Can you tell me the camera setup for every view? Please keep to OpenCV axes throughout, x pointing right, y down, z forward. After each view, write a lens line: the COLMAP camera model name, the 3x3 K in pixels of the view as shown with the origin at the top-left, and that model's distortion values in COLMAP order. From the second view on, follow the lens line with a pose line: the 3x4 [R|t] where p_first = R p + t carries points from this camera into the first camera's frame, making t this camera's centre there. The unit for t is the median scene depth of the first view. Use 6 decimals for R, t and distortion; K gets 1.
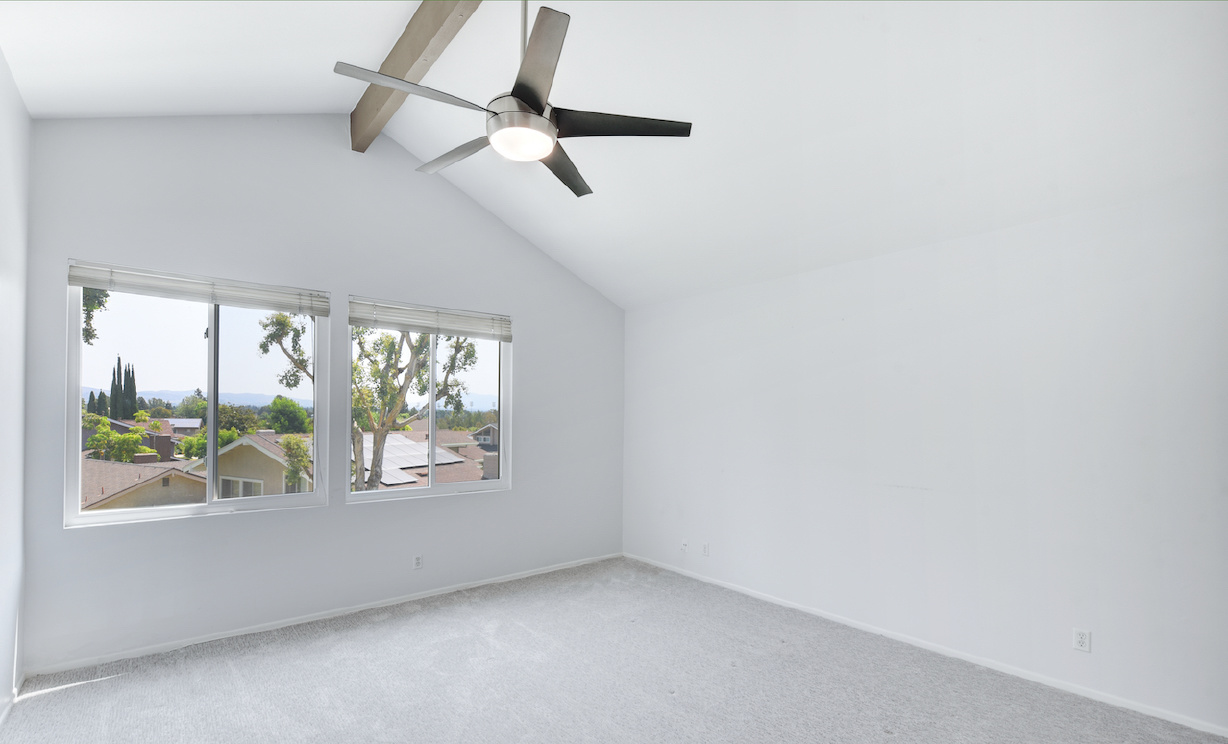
lens RADIAL K [[533.3, 0, 613.6], [0, 533.3, 419.6], [0, 0, 1]] dist [-0.000280, 0.000035]
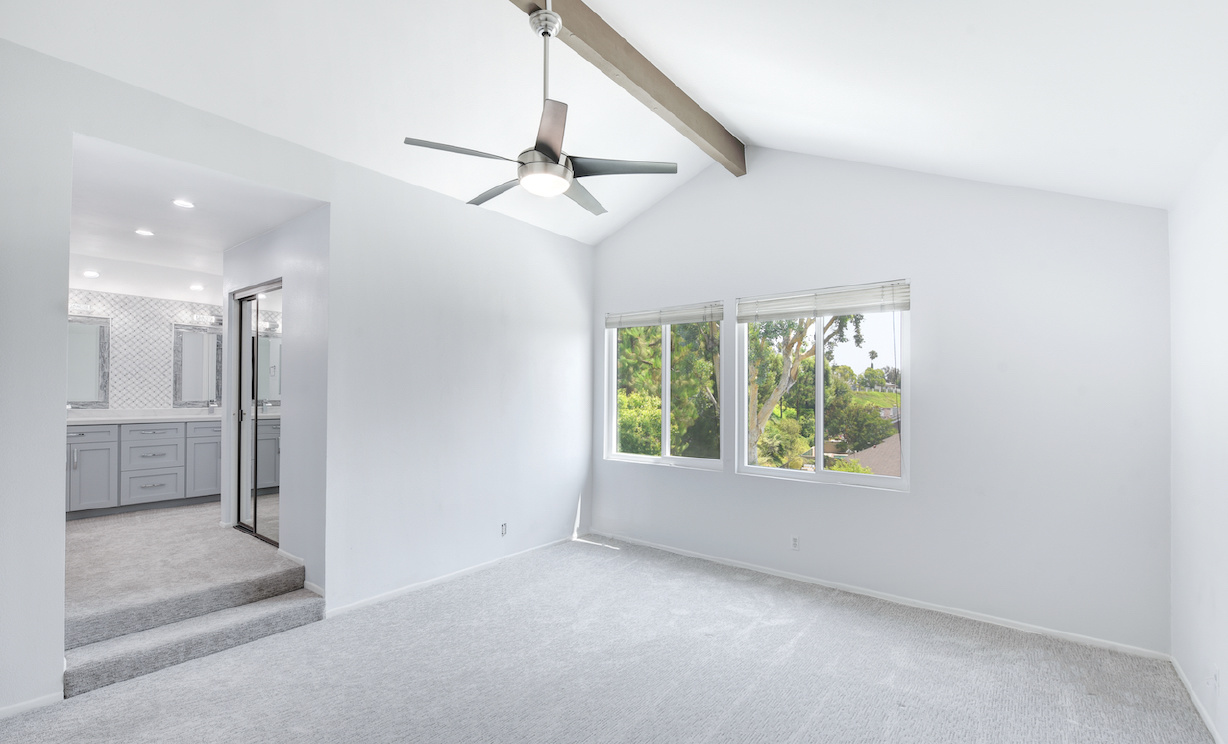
lens RADIAL K [[536.5, 0, 609.7], [0, 536.5, 389.2], [0, 0, 1]] dist [-0.001170, -0.000302]
pose [[0.210766, -0.016754, -0.977393, 0.613182], [-0.012939, 0.999718, -0.019927, -0.002925], [0.977451, 0.016846, 0.210489, 0.468250]]
